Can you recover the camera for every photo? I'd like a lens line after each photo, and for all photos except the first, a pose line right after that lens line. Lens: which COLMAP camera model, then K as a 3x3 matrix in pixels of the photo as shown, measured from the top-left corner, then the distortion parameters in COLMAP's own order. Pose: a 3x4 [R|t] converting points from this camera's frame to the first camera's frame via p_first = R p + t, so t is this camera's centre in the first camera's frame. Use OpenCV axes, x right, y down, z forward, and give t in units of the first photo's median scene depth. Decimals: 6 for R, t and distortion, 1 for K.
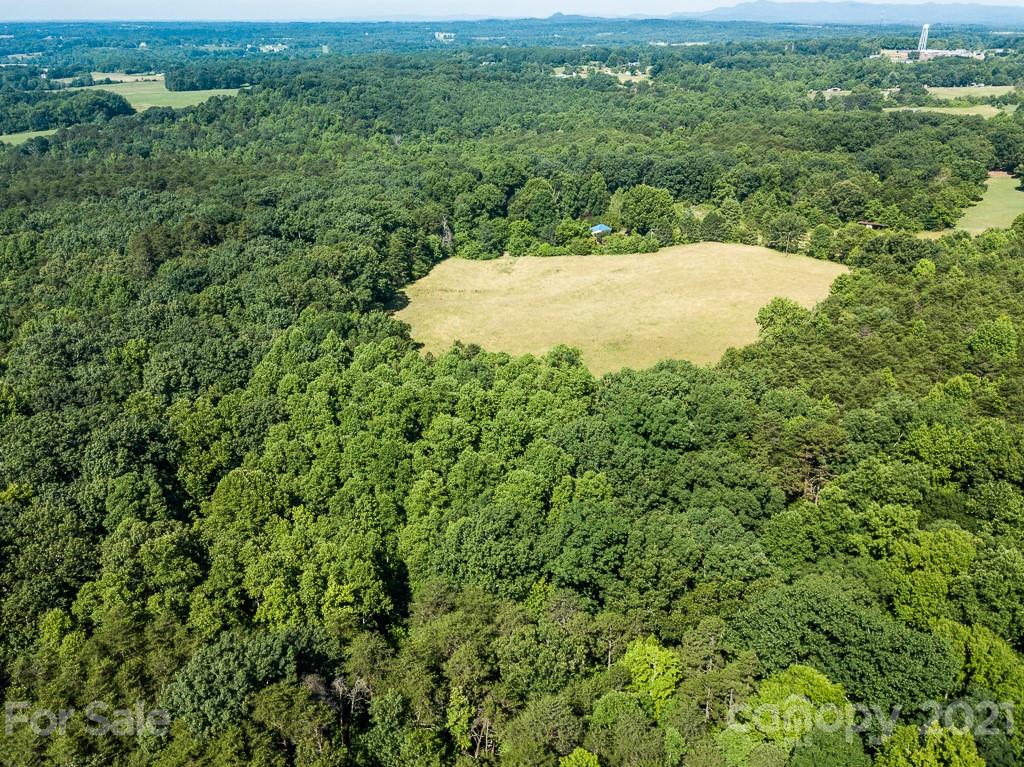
lens RADIAL K [[758.4, 0, 512.0], [0, 758.4, 383.5], [0, 0, 1]] dist [0.009543, -0.001052]
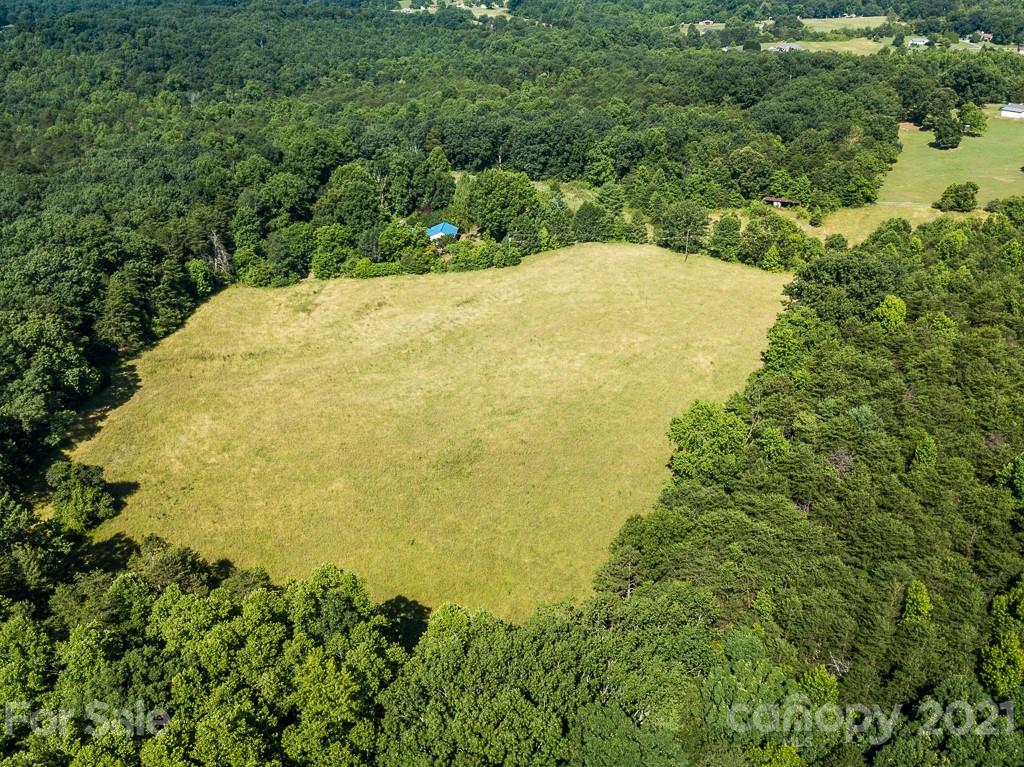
lens RADIAL K [[871.2, 0, 512.0], [0, 871.2, 383.5], [0, 0, 1]] dist [0.009834, 0.004137]
pose [[0.985245, -0.076160, 0.153272, 0.035467], [0.073298, 0.997015, 0.024242, -0.059150], [-0.154661, -0.012650, 0.987887, 0.124773]]
